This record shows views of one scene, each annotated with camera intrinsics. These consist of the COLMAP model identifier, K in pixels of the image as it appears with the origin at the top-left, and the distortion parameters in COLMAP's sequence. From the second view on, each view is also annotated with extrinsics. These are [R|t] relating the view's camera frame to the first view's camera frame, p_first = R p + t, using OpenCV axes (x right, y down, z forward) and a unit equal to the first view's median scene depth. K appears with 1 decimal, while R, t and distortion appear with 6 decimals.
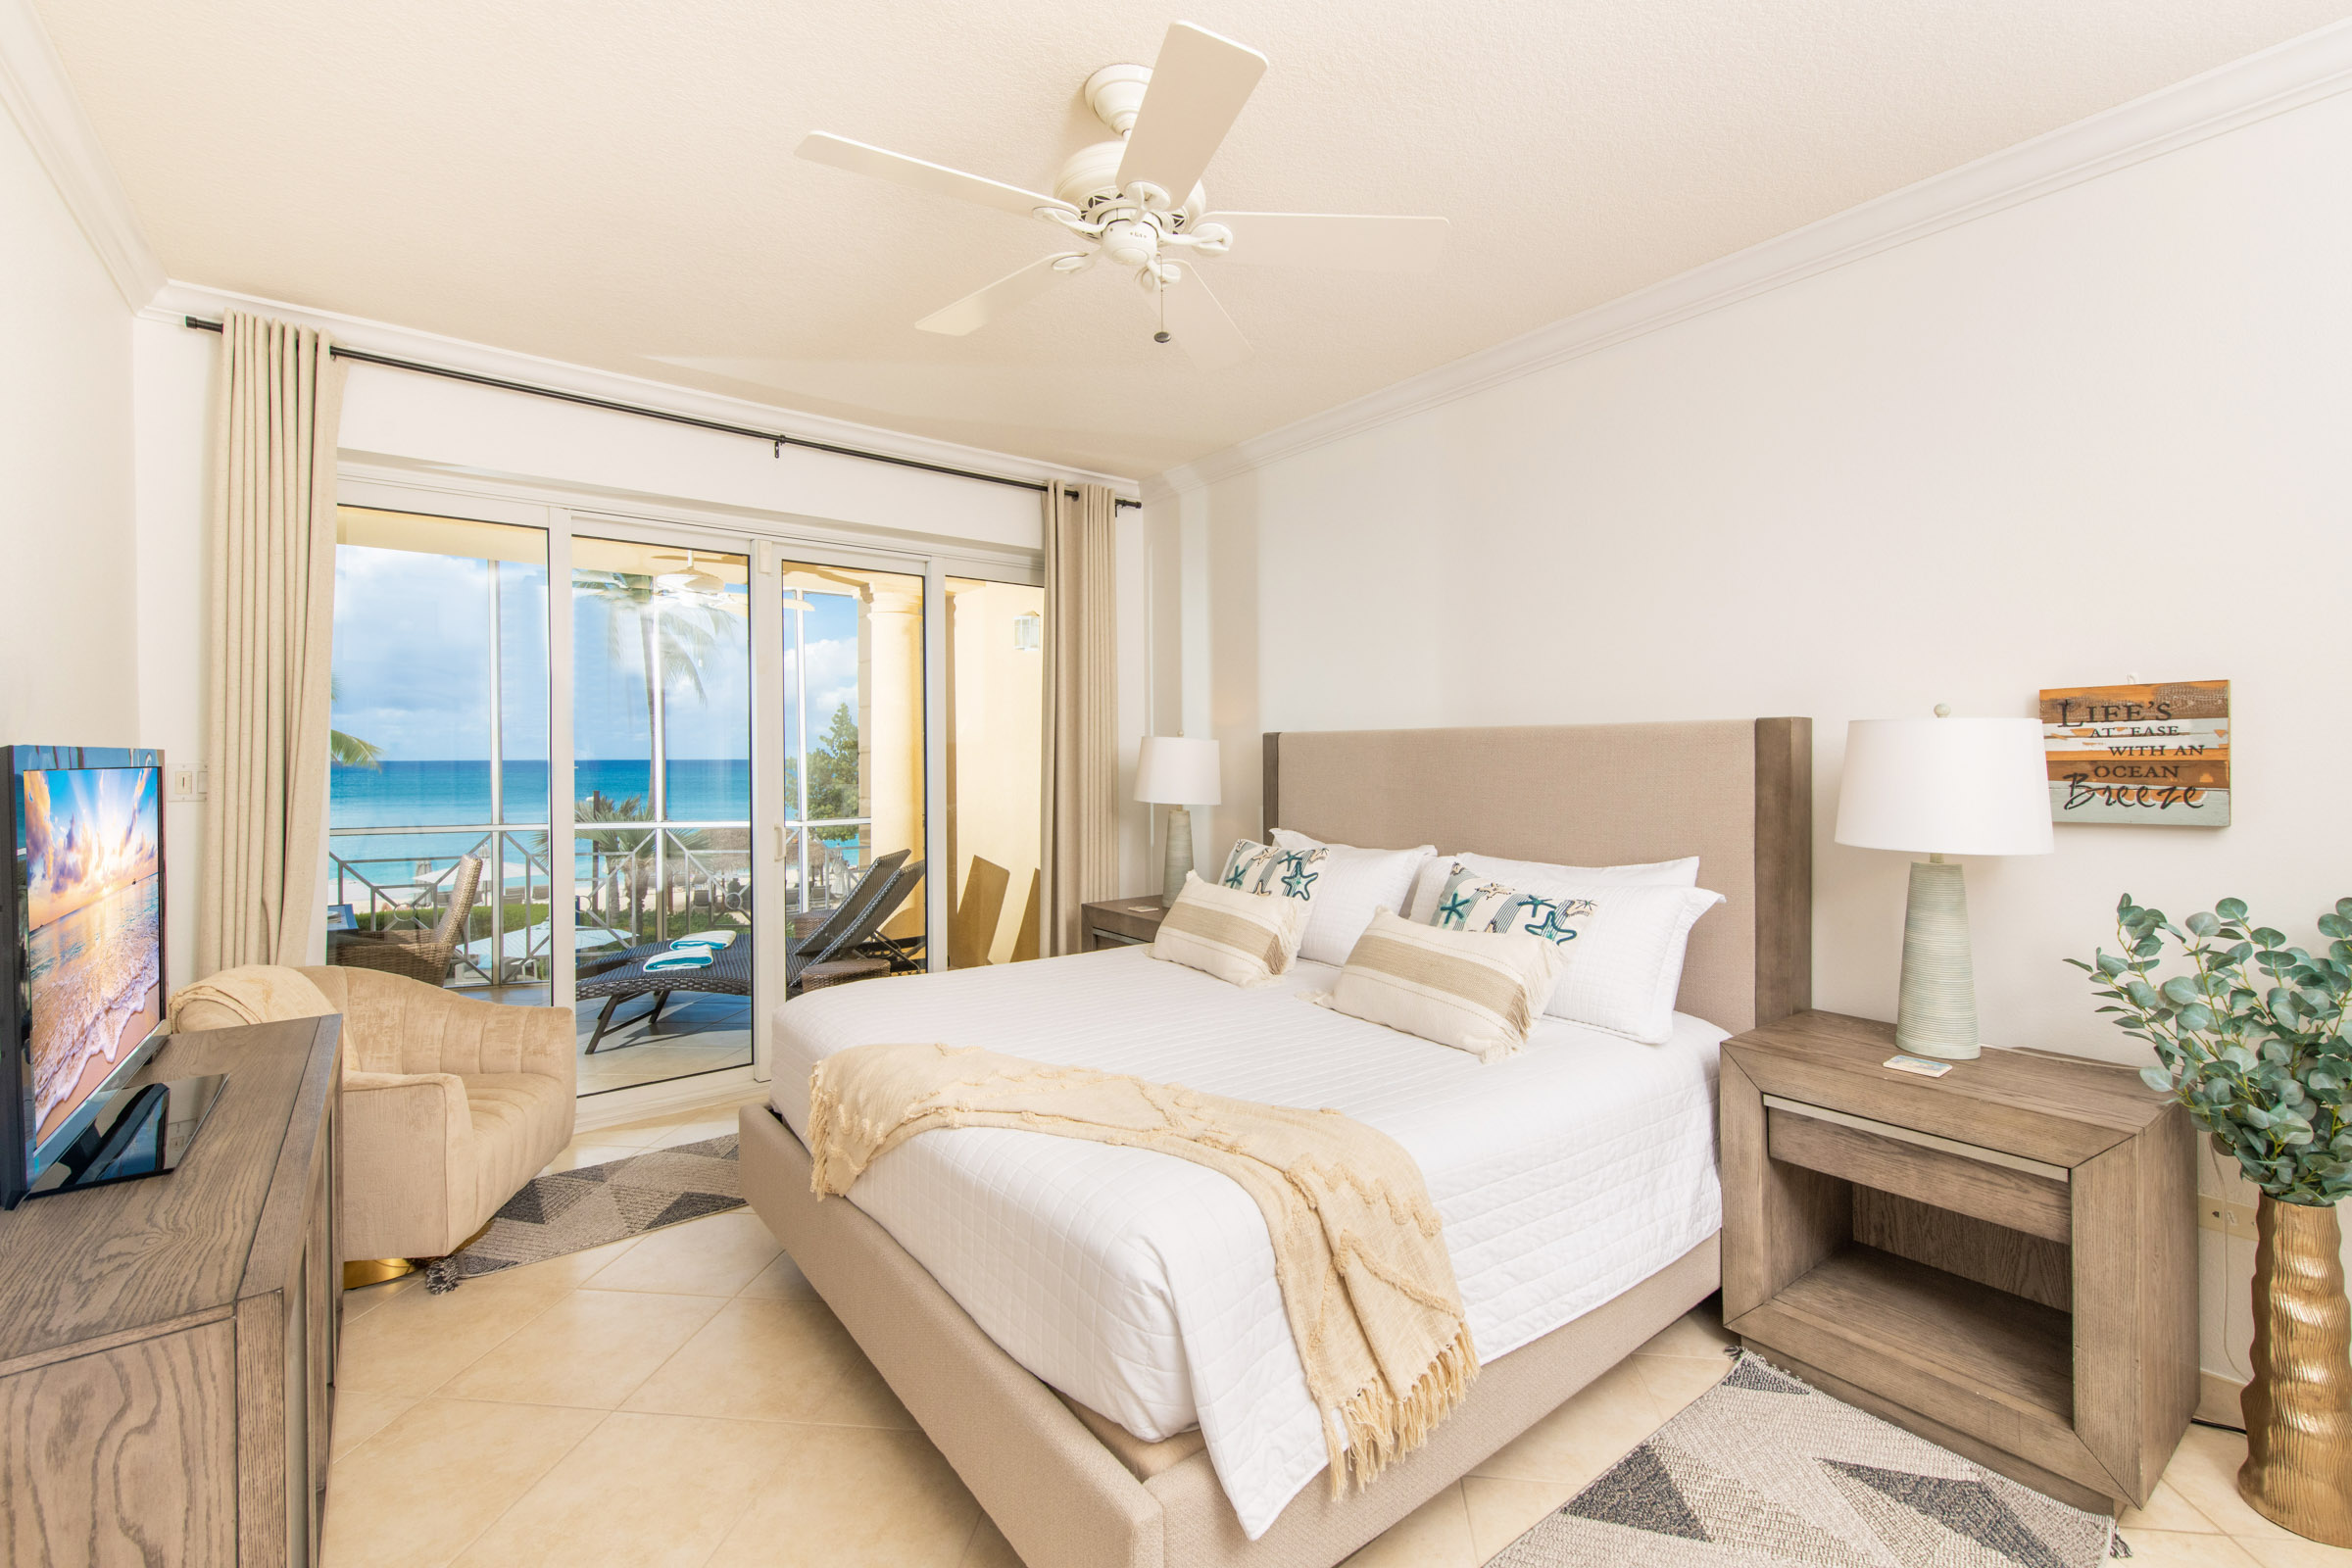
lens RADIAL K [[948.6, 0, 1179.9], [0, 948.6, 754.7], [0, 0, 1]] dist [0.012147, -0.000504]
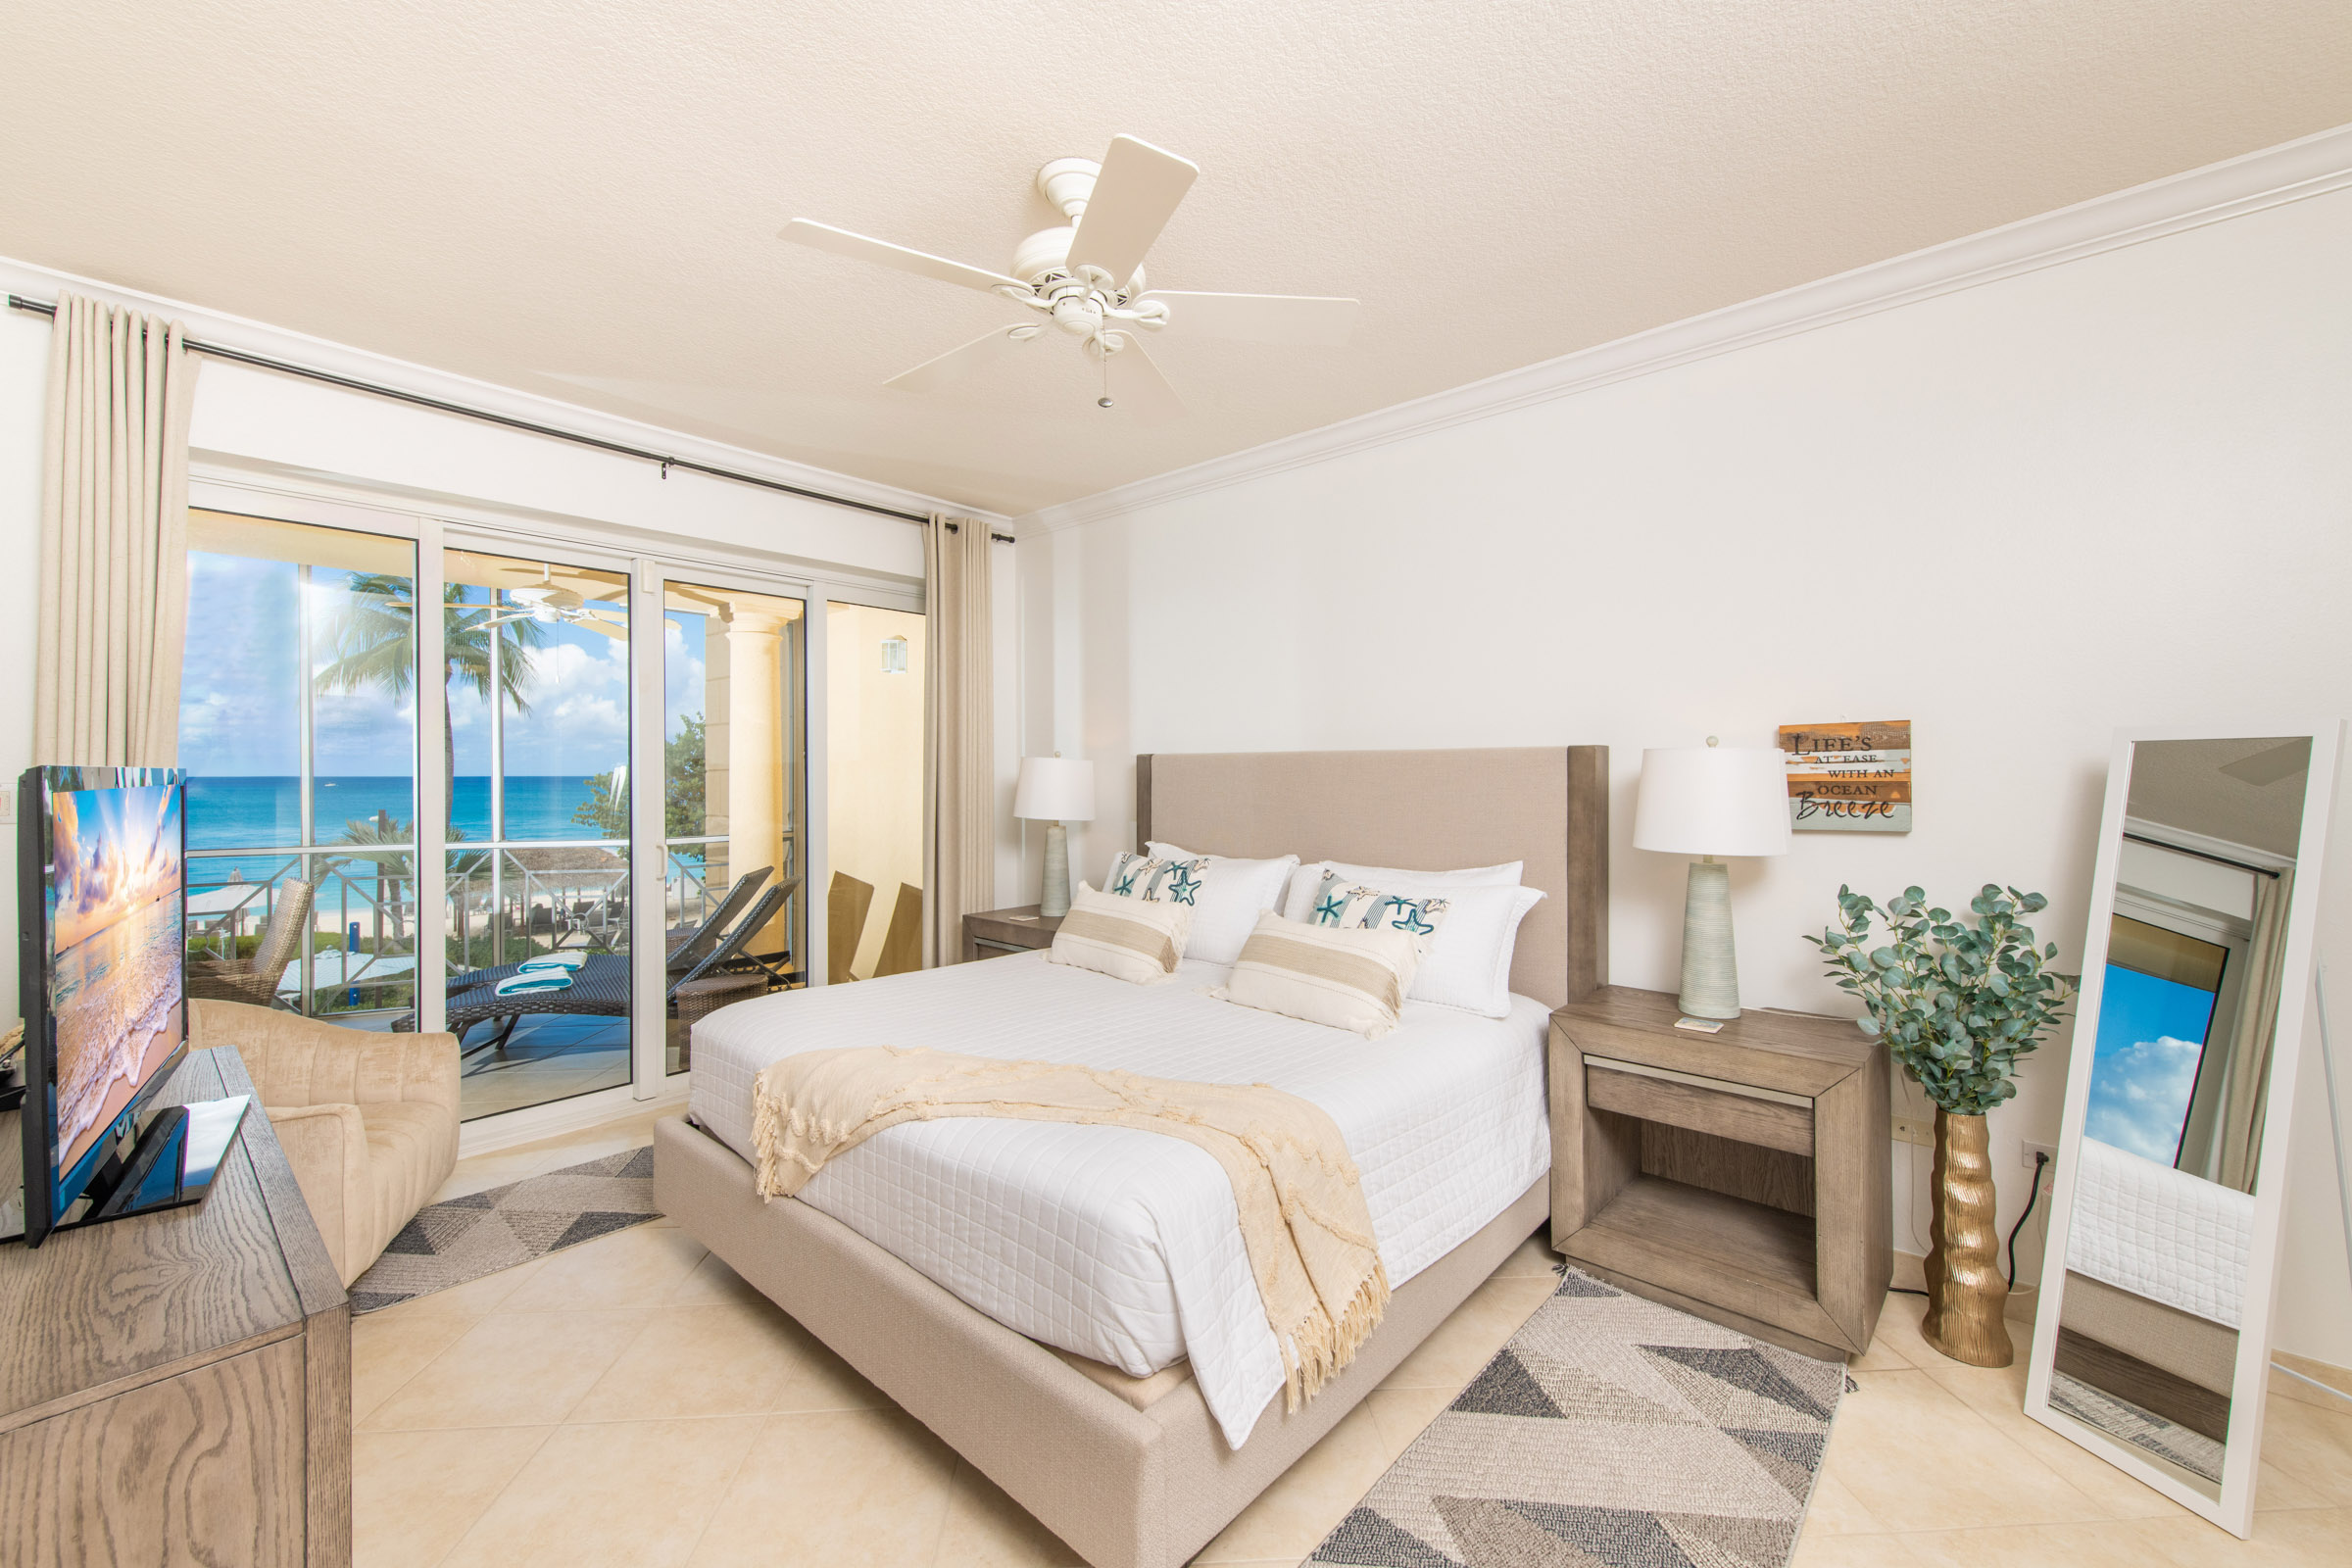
lens RADIAL K [[896.2, 0, 1149.9], [0, 896.2, 767.9], [0, 0, 1]] dist [0.013555, -0.000463]
pose [[0.986334, 0.003138, 0.164730, -0.124080], [-0.002286, 0.999983, -0.005361, -0.003347], [-0.164744, 0.004911, 0.986324, -0.044135]]
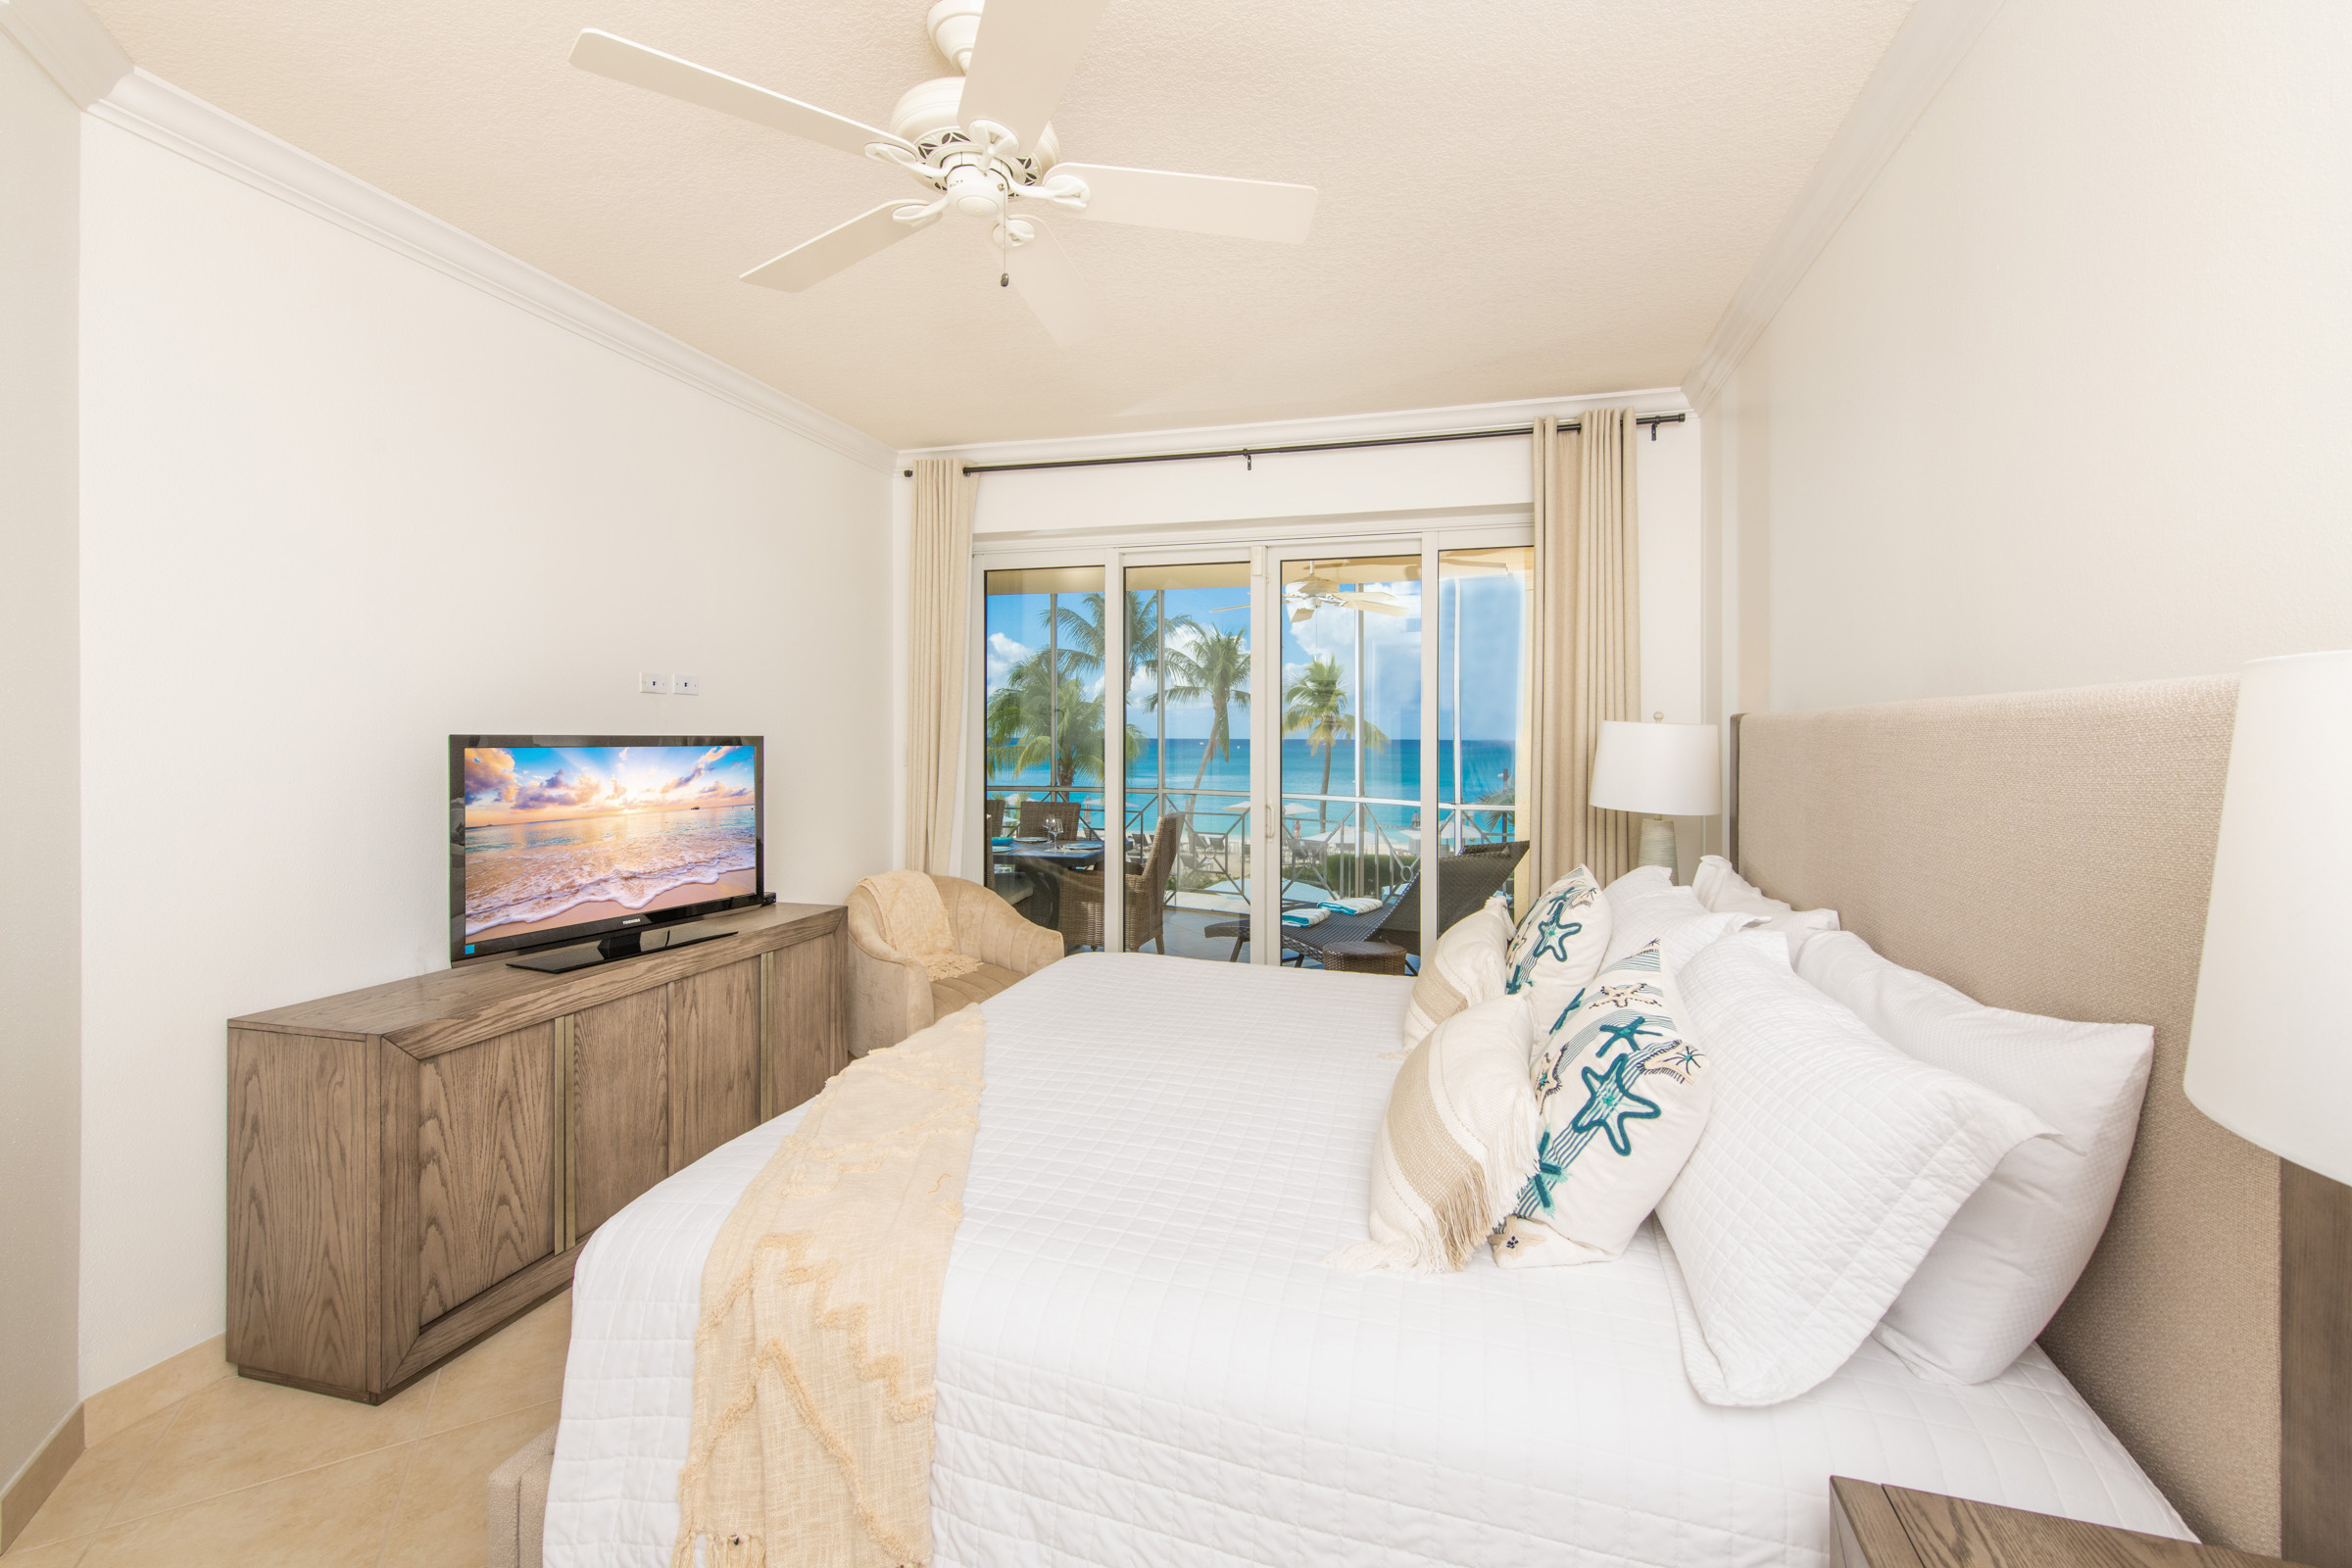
lens RADIAL K [[940.9, 0, 1251.4], [0, 940.9, 737.4], [0, 0, 1]] dist [0.006883, -0.000065]
pose [[0.630463, 0.005605, -0.776199, 0.730106], [-0.005593, 0.999981, 0.002678, -0.012102], [0.776199, 0.002653, 0.630483, 0.557746]]
